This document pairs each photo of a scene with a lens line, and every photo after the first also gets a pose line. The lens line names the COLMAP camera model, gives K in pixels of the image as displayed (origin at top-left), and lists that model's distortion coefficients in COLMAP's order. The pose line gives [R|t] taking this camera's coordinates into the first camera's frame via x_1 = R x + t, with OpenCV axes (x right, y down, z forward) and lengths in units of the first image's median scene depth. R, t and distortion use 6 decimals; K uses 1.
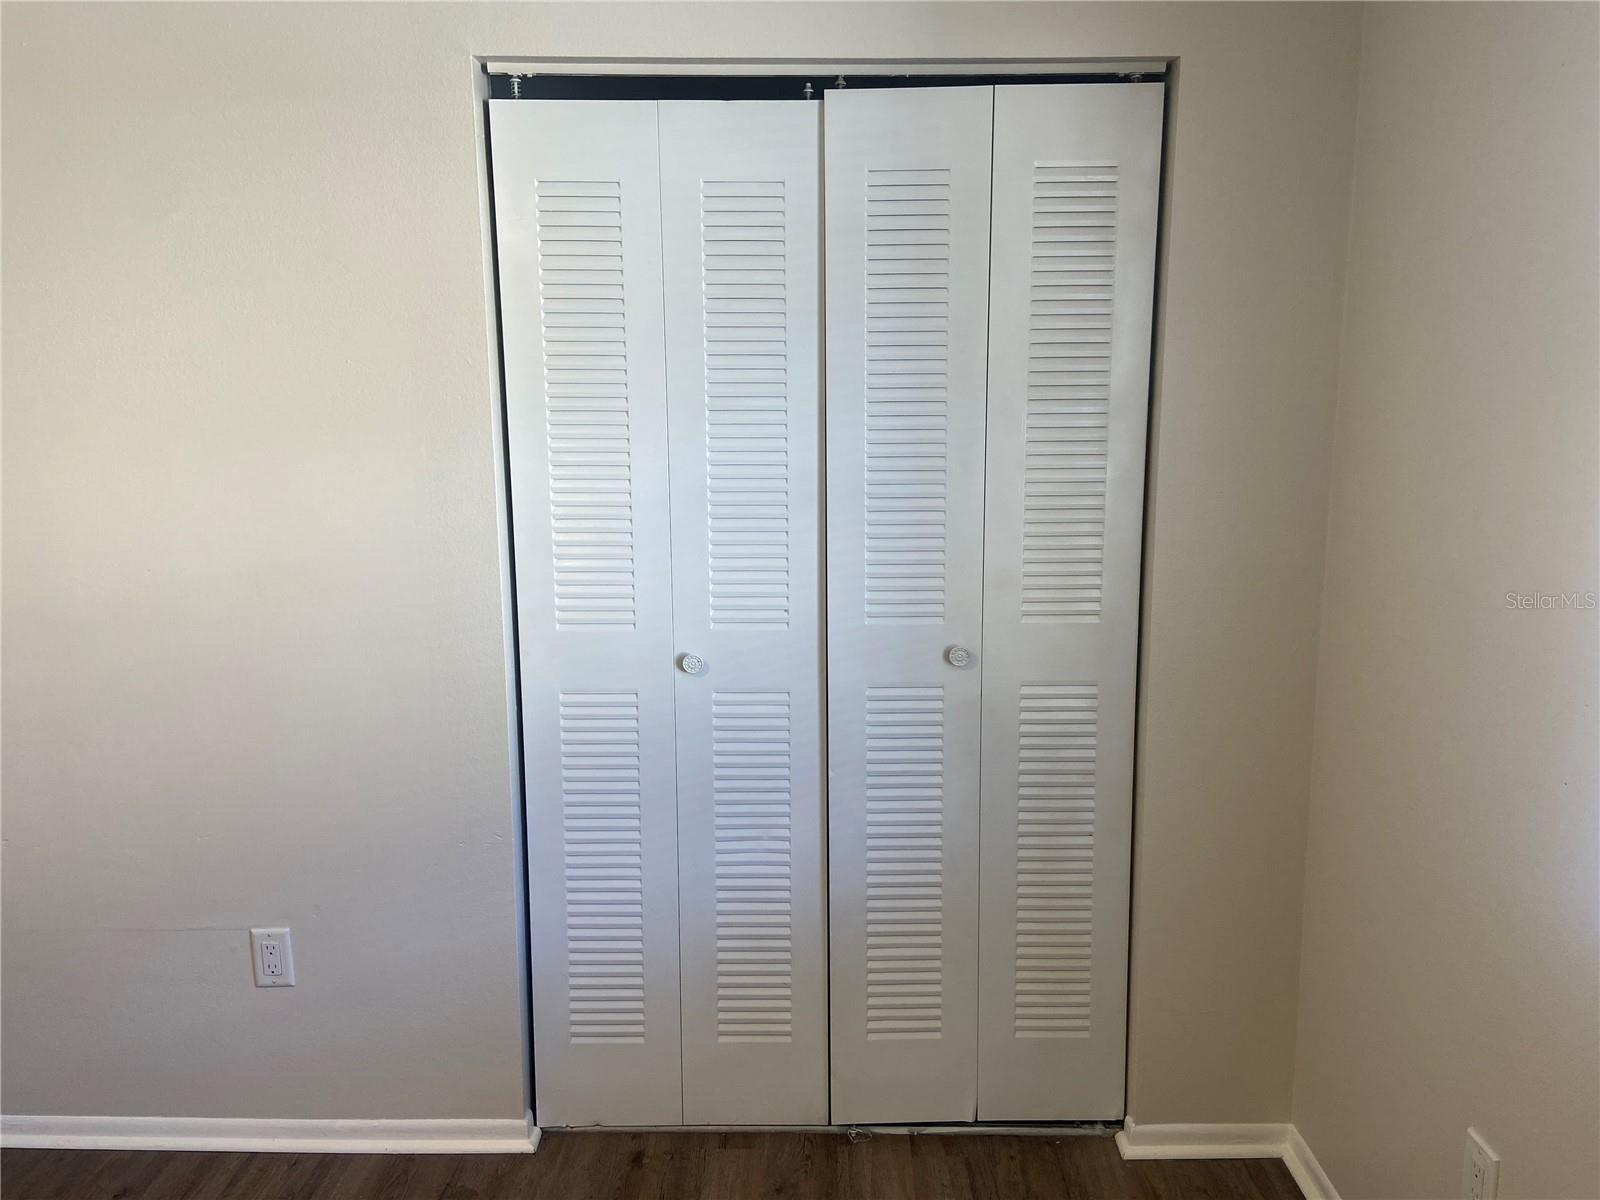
lens RADIAL K [[1217.3, 0, 802.2], [0, 1217.3, 584.7], [0, 0, 1]] dist [0.081604, -0.076979]
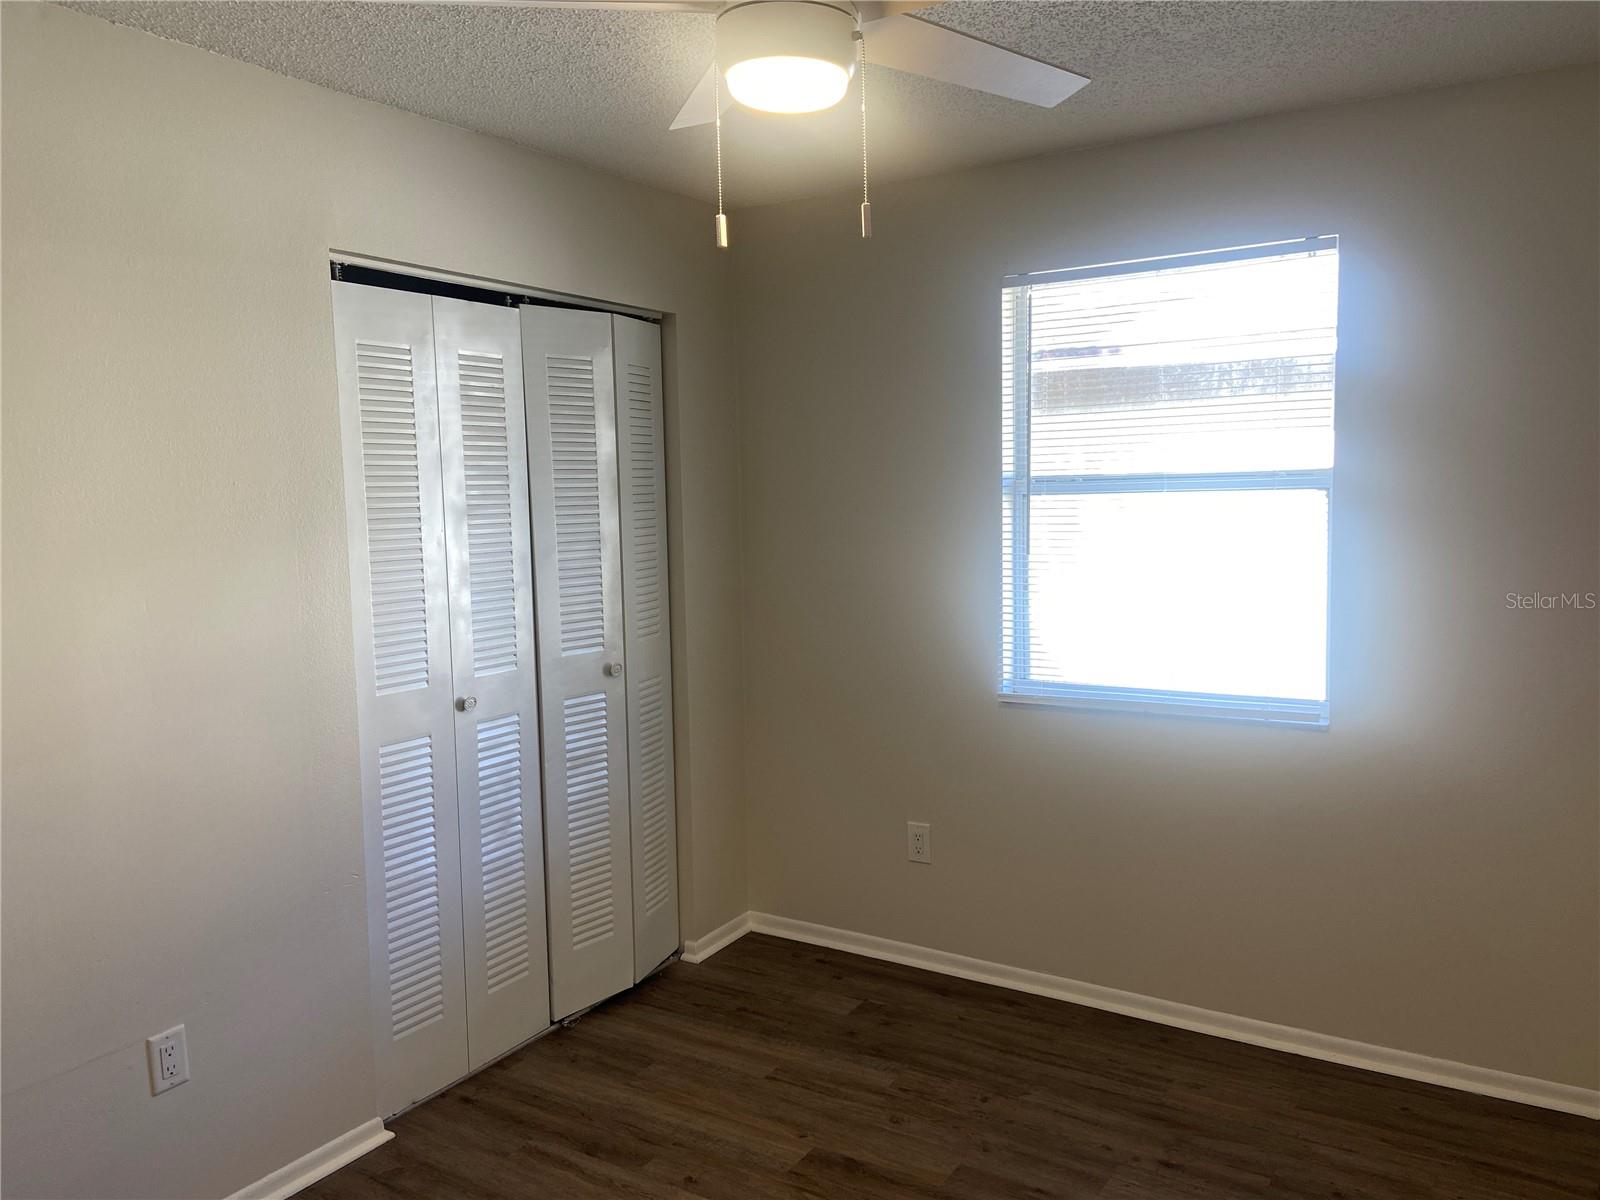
lens RADIAL K [[1217.3, 0, 811.9], [0, 1217.3, 610.1], [0, 0, 1]] dist [0.081604, -0.076979]
pose [[0.515864, -0.094972, 0.851390, -0.997441], [0.160959, 0.986881, 0.012559, 0.006589], [-0.841414, 0.130560, 0.524383, -0.036503]]
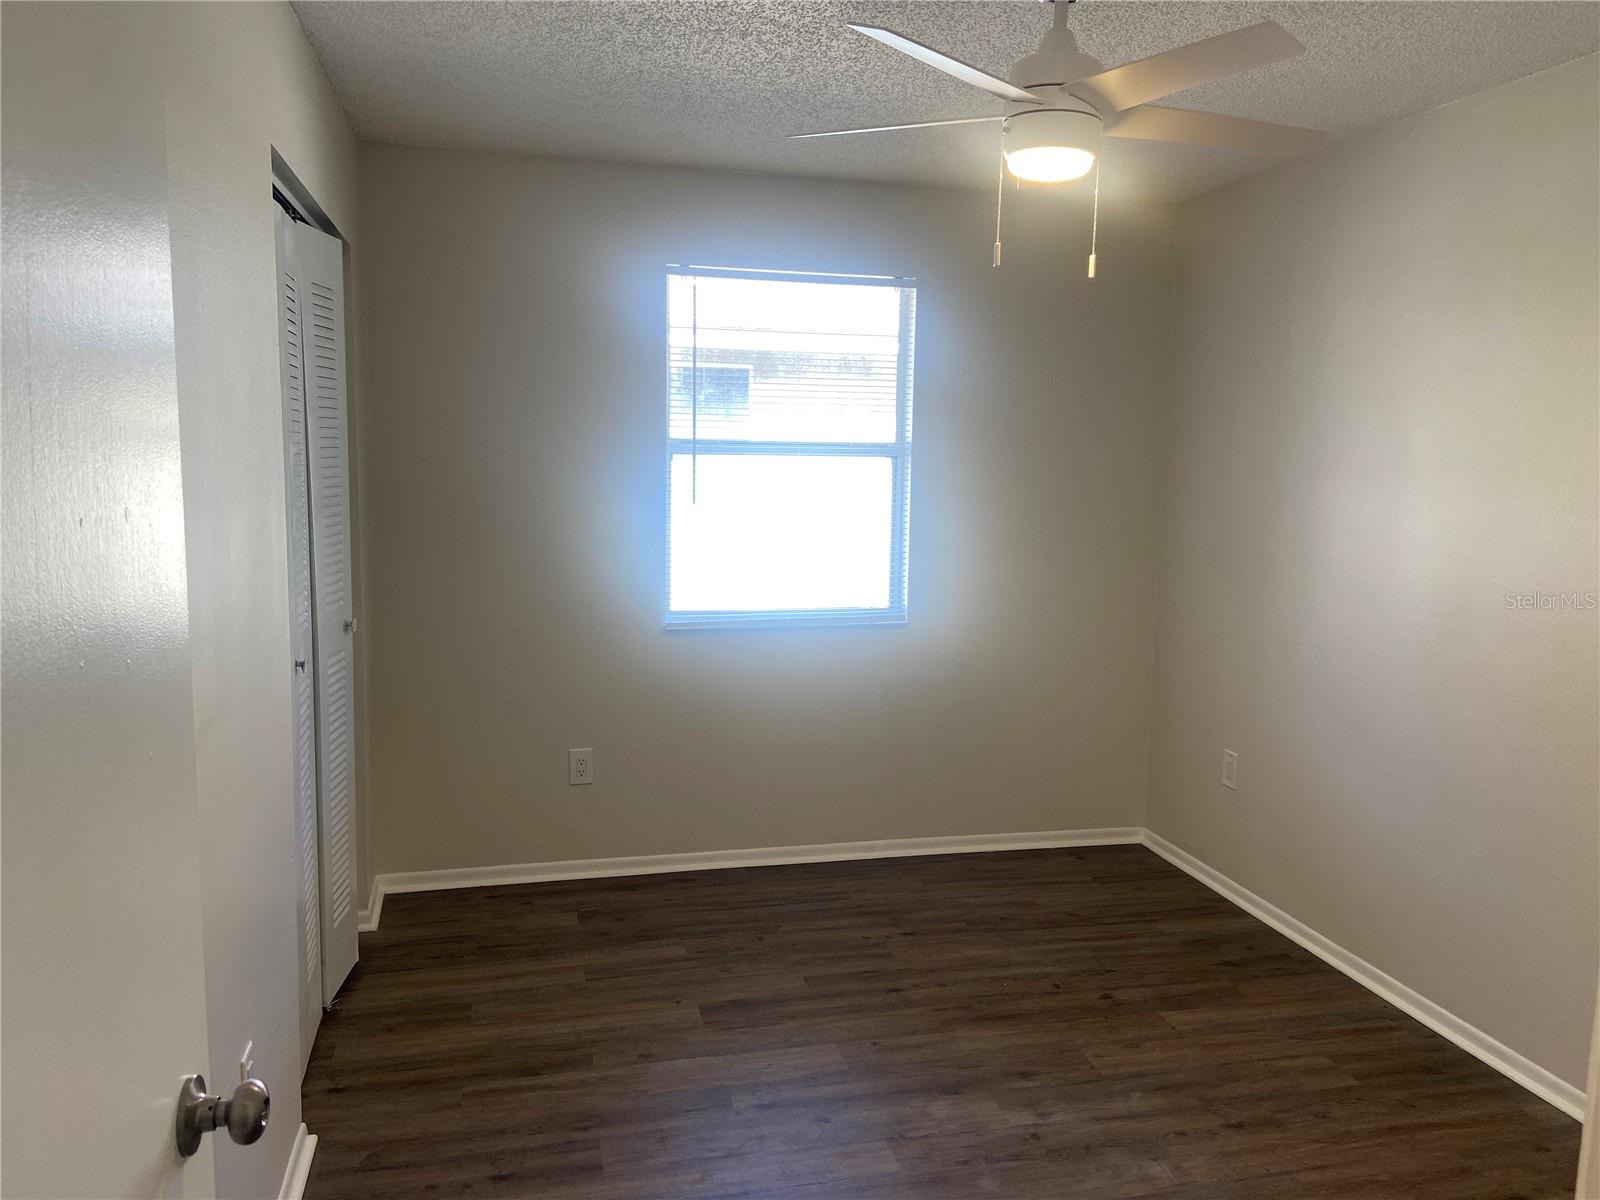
lens RADIAL K [[1217.3, 0, 797.8], [0, 1217.3, 607.8], [0, 0, 1]] dist [0.081604, -0.076979]
pose [[-0.250214, -0.121643, 0.960518, -1.342361], [0.152324, 0.974775, 0.163129, -0.114672], [-0.956133, 0.187128, -0.225374, 0.765462]]
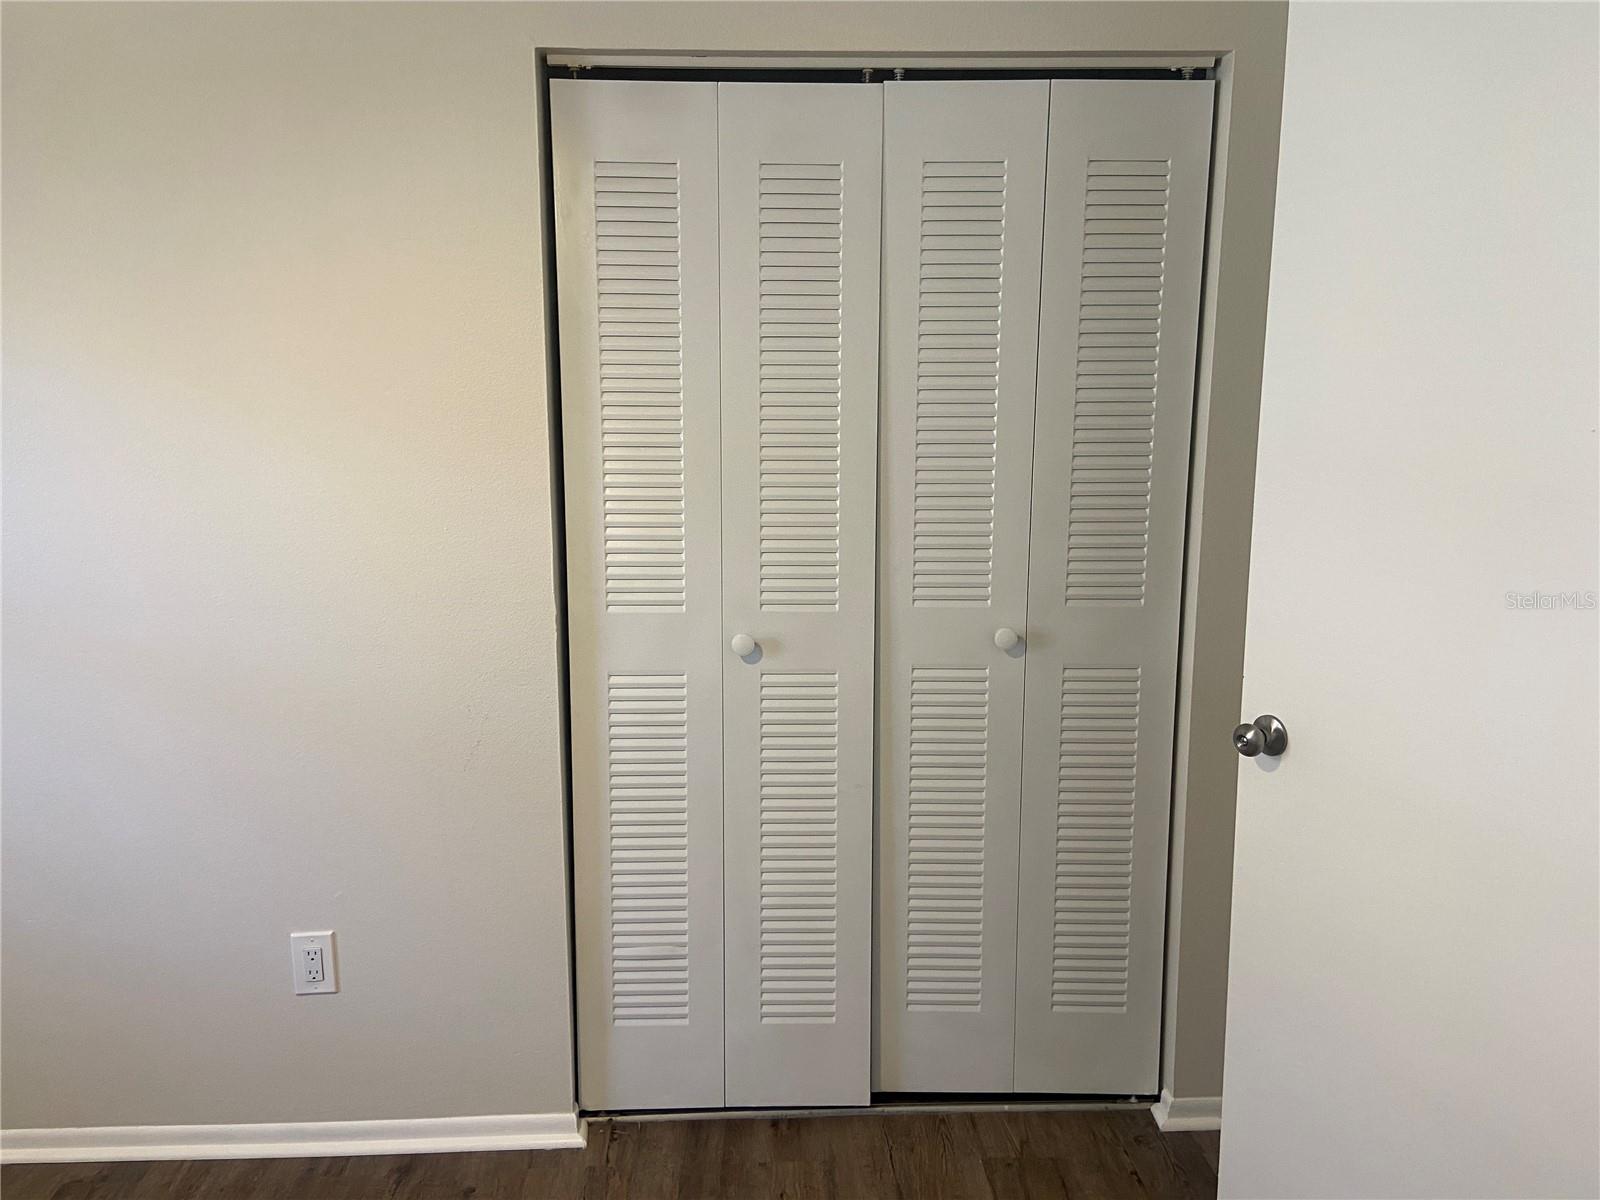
lens RADIAL K [[1217.3, 0, 784.9], [0, 1217.3, 602.3], [0, 0, 1]] dist [0.081604, -0.076979]
pose [[0.998498, -0.014829, 0.052743, -0.107299], [0.013711, 0.999675, 0.021499, -0.002812], [-0.053044, -0.020744, 0.998377, -0.003192]]
